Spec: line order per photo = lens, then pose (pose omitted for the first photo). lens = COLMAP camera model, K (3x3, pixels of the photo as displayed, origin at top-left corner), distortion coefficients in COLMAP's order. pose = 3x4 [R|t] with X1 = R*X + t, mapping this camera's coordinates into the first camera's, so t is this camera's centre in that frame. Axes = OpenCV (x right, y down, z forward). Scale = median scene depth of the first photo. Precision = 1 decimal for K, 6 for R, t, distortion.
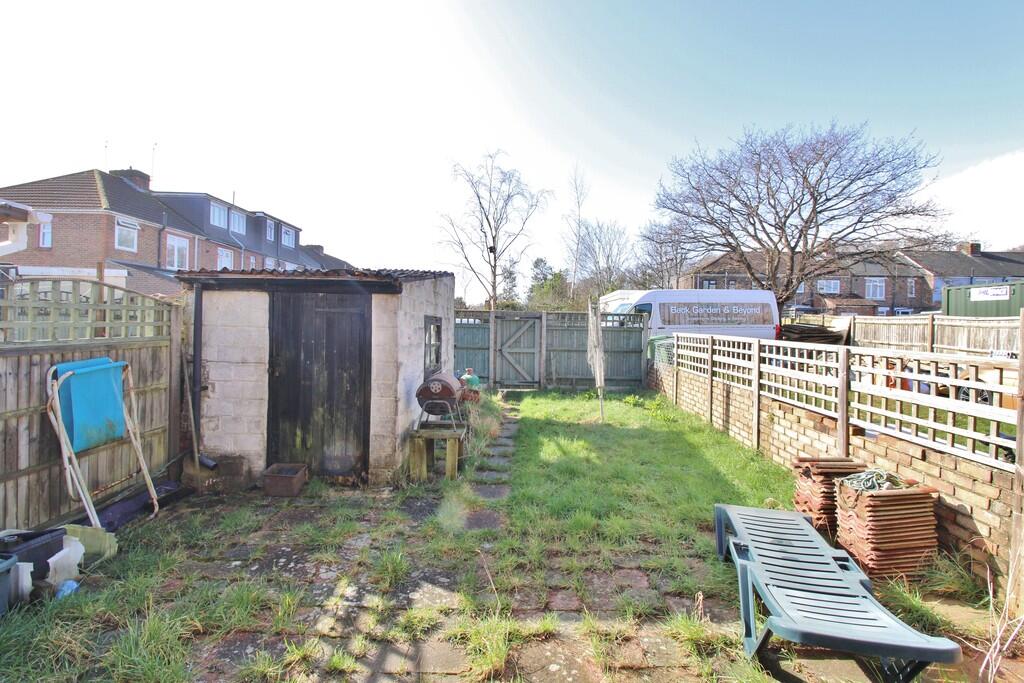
lens RADIAL K [[473.4, 0, 521.6], [0, 473.4, 322.9], [0, 0, 1]] dist [0.000445, -0.013343]
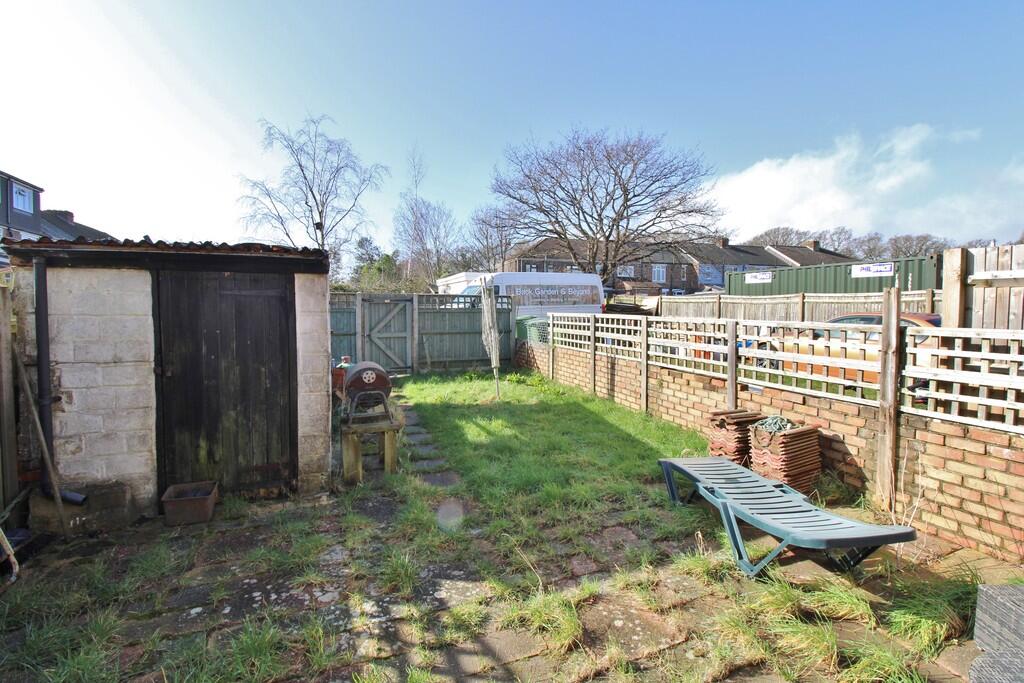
lens RADIAL K [[473.4, 0, 521.6], [0, 473.4, 322.9], [0, 0, 1]] dist [0.000445, -0.013343]
pose [[0.929197, -0.028615, 0.368475, -0.253859], [0.014847, 0.999084, 0.040145, -0.000298], [-0.369286, -0.031832, 0.928770, 0.050504]]
